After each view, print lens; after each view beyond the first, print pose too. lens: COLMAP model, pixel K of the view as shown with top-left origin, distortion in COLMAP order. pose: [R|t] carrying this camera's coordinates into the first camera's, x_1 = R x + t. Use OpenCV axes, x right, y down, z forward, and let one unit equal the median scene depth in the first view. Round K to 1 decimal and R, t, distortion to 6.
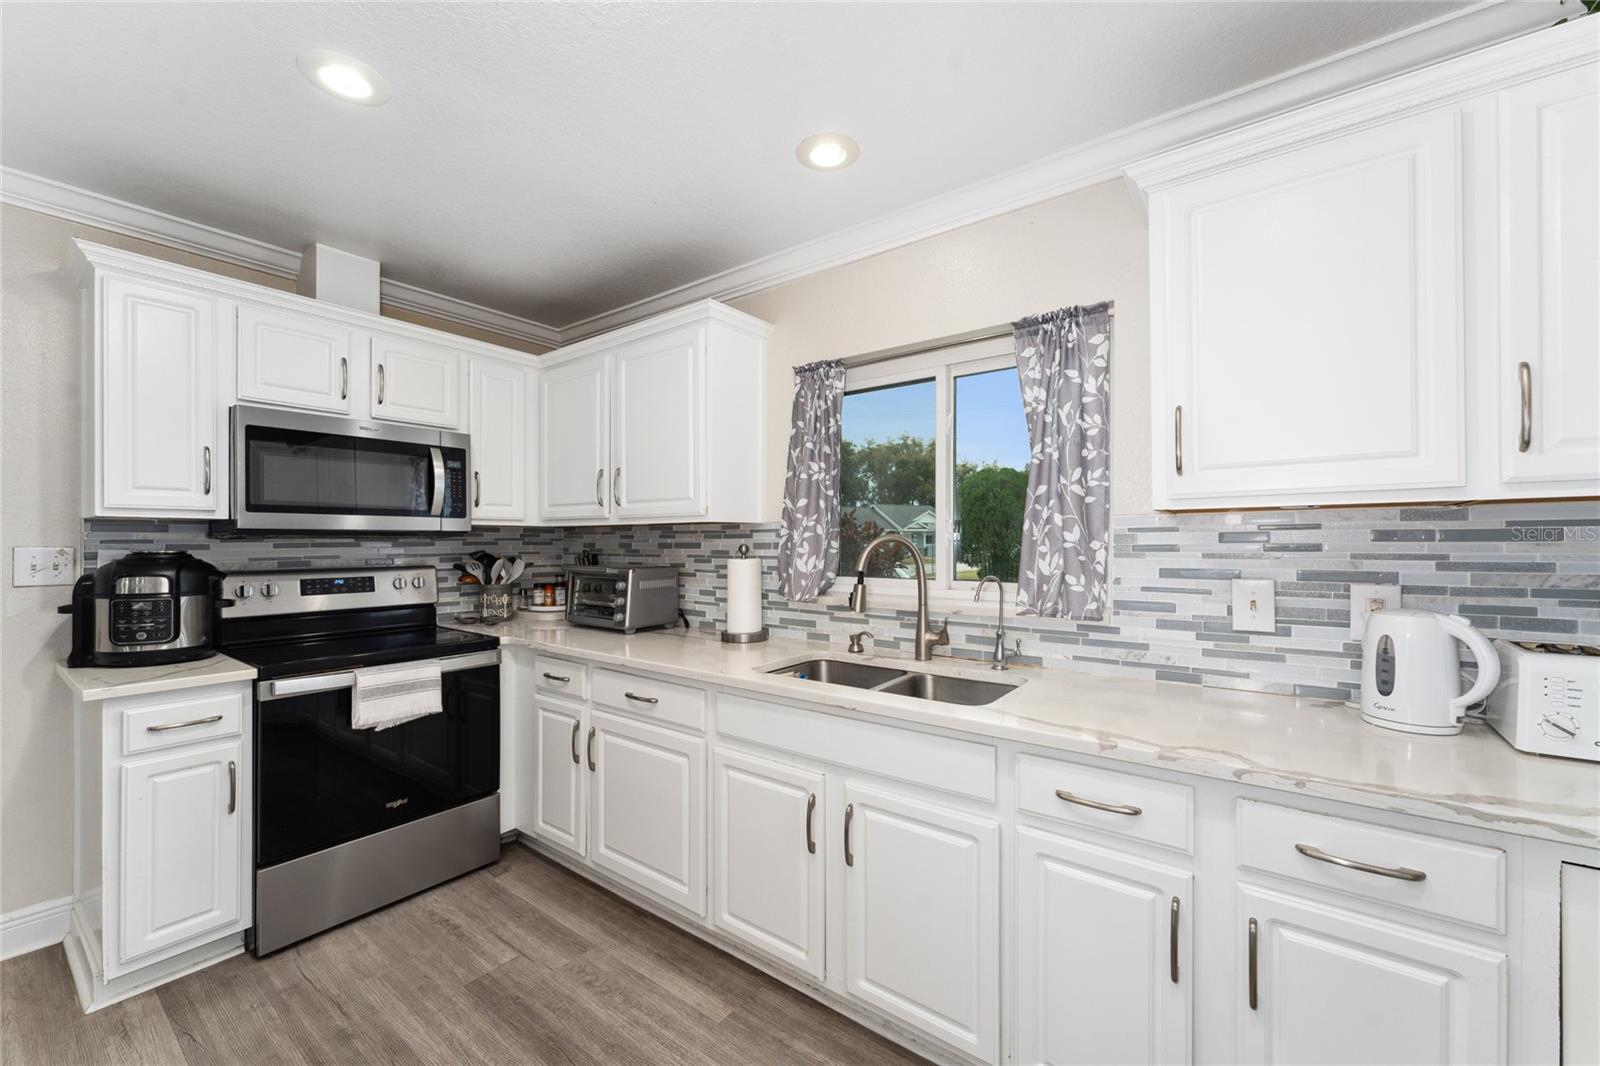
lens RADIAL K [[639.1, 0, 812.6], [0, 639.1, 540.9], [0, 0, 1]] dist [-0.000671, 0.000424]
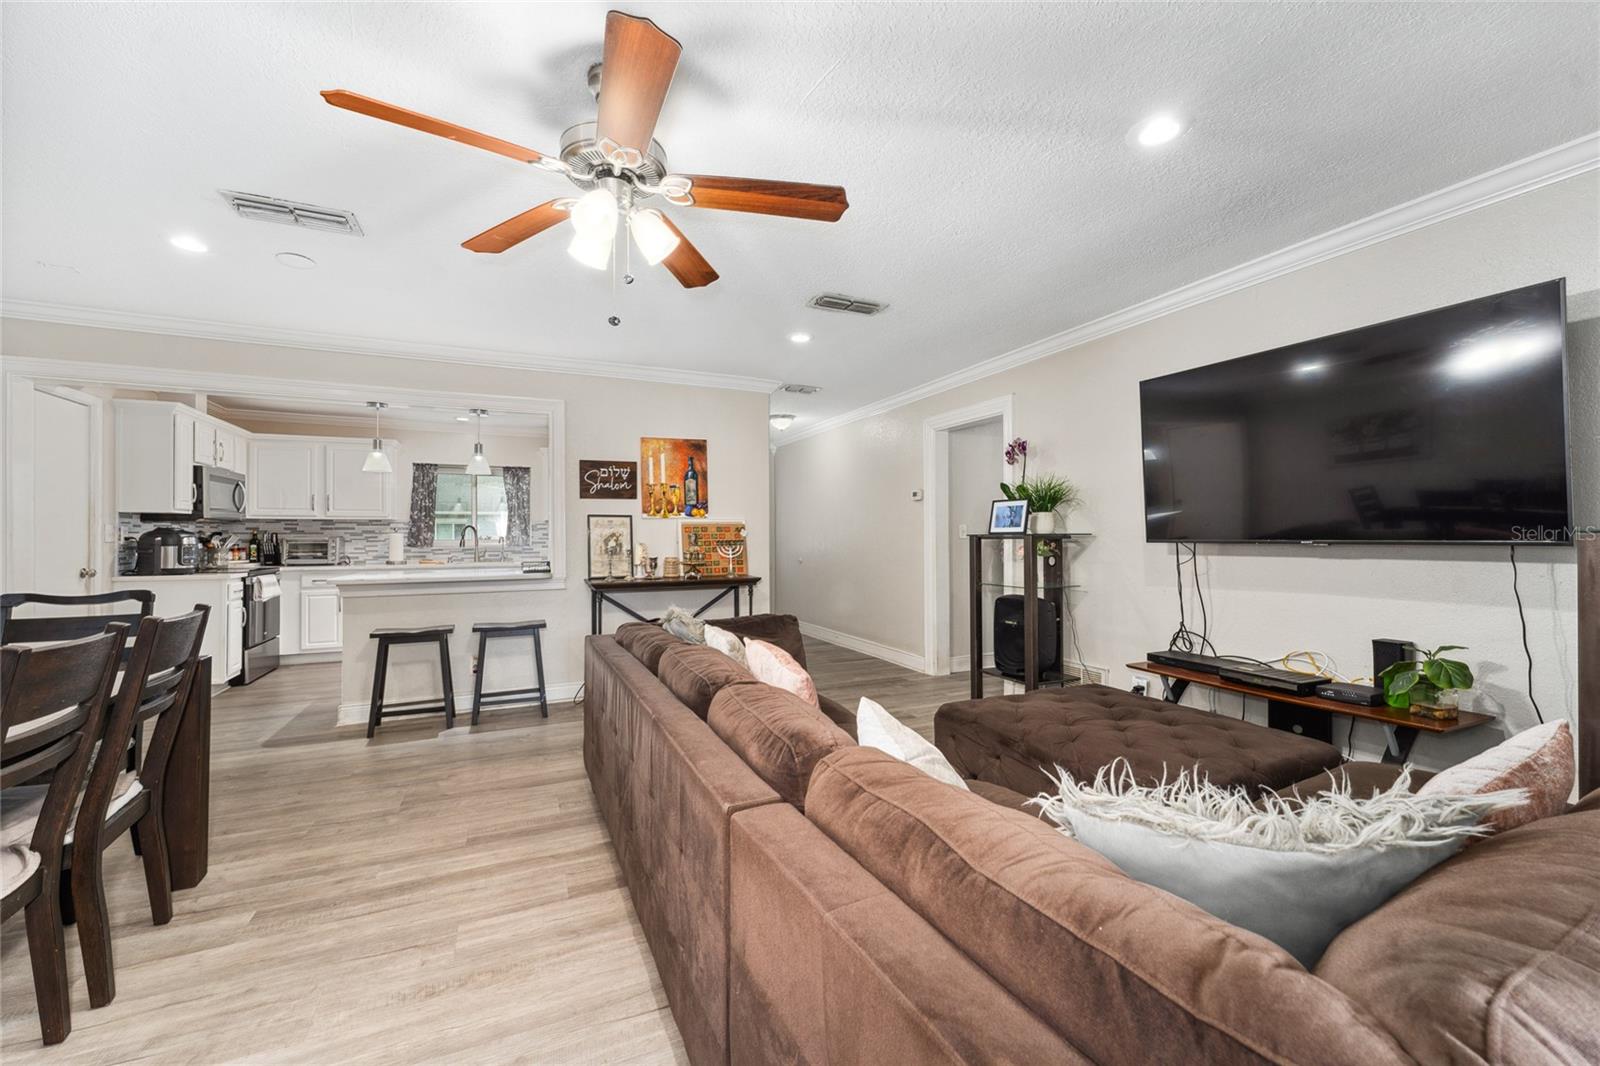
lens RADIAL K [[639.1, 0, 800.9], [0, 639.1, 533.1], [0, 0, 1]] dist [-0.000671, 0.000424]
pose [[0.477619, 0.004686, 0.878554, -2.130085], [0.004707, 0.999958, -0.007893, 0.072779], [-0.878554, 0.007905, 0.477577, -2.280947]]
